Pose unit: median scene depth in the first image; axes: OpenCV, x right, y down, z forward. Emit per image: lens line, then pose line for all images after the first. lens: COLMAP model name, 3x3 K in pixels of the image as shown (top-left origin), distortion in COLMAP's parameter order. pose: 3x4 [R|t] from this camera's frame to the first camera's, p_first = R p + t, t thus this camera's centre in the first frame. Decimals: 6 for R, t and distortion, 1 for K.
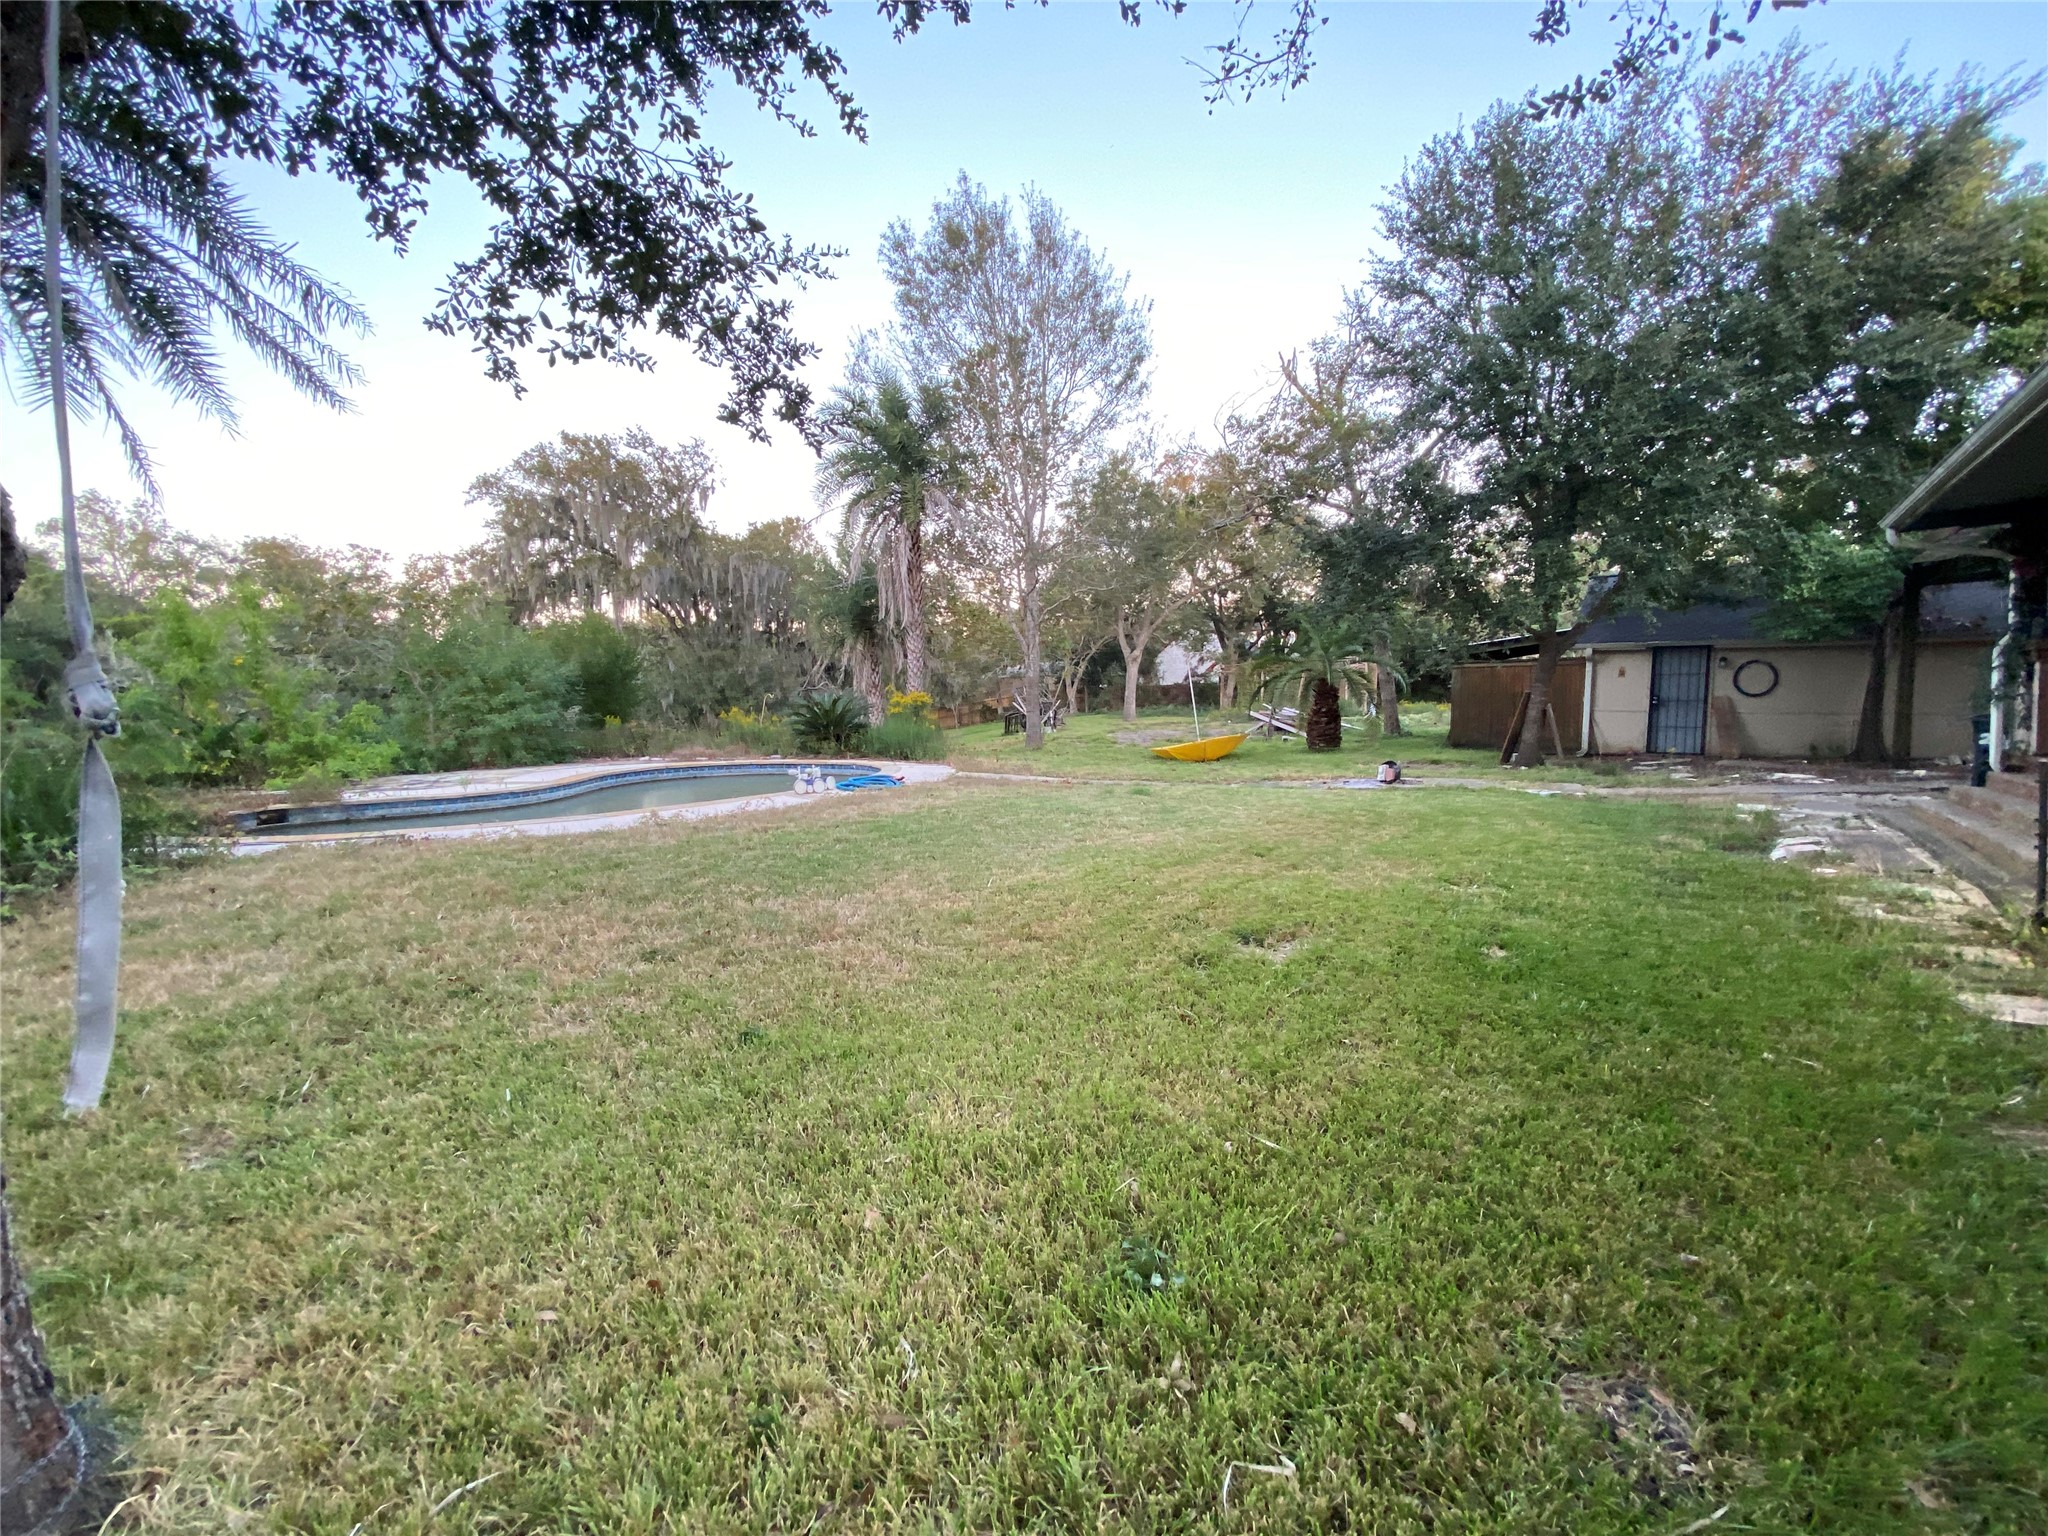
lens RADIAL K [[825.0, 0, 1033.5], [0, 825.0, 772.4], [0, 0, 1]] dist [0.013753, -0.018526]
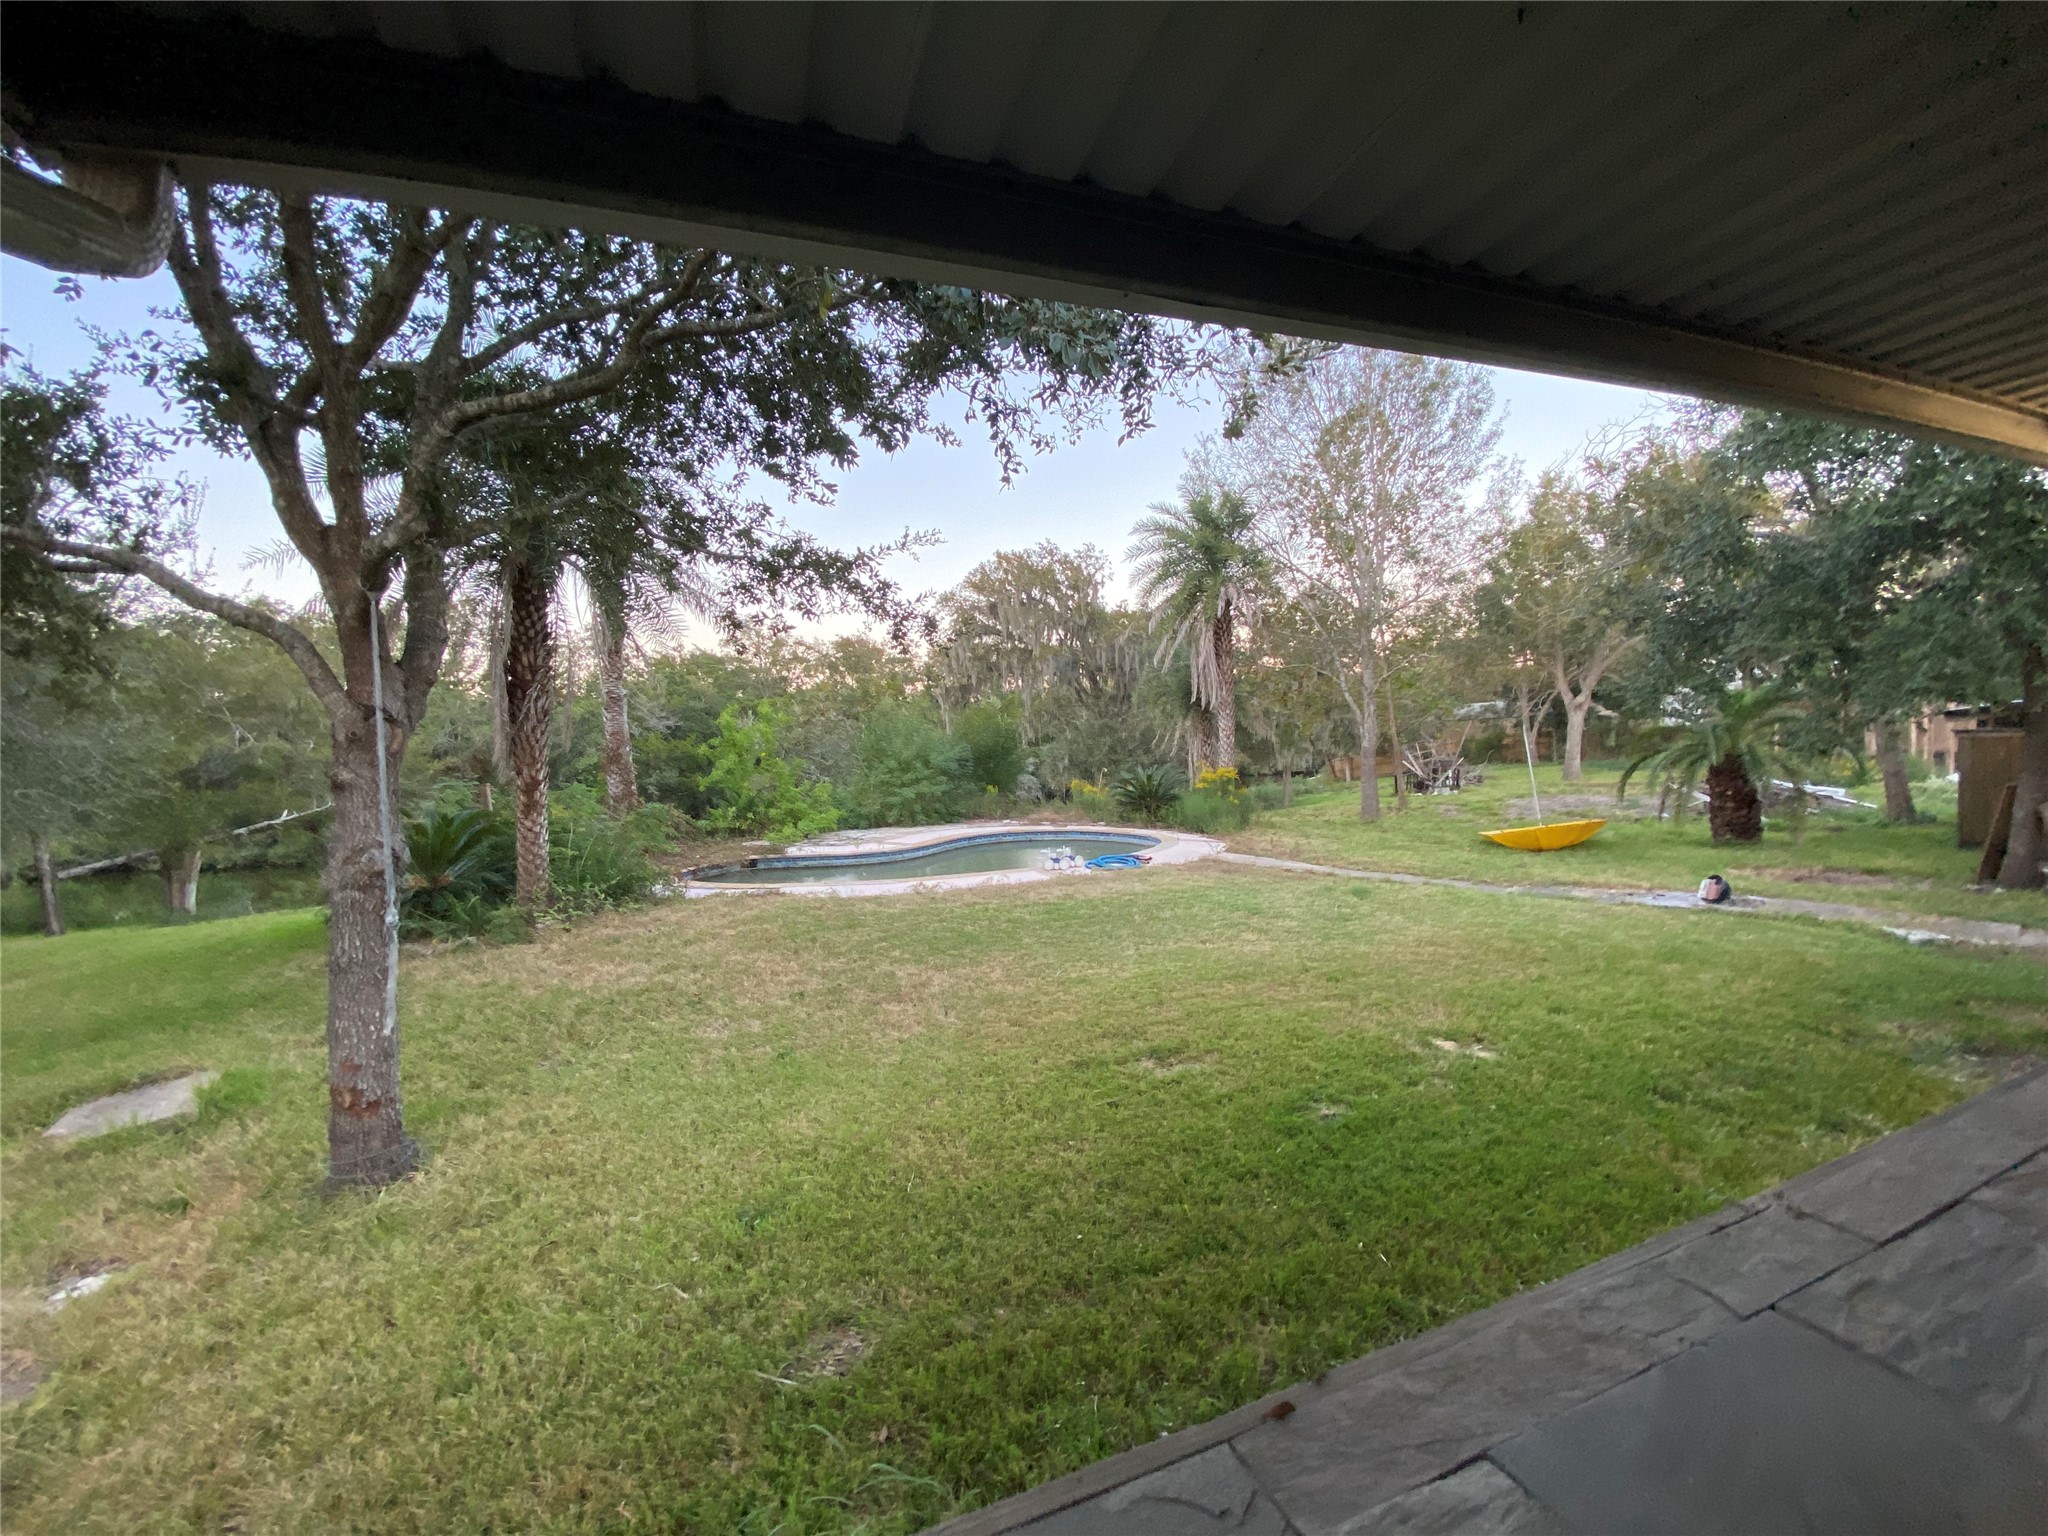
lens RADIAL K [[825.0, 0, 1033.5], [0, 825.0, 772.4], [0, 0, 1]] dist [0.013753, -0.018526]
pose [[0.851113, 0.010996, -0.524867, 0.241772], [-0.034065, 0.998830, -0.034314, -0.054809], [0.523876, 0.047084, 0.850492, -0.048414]]
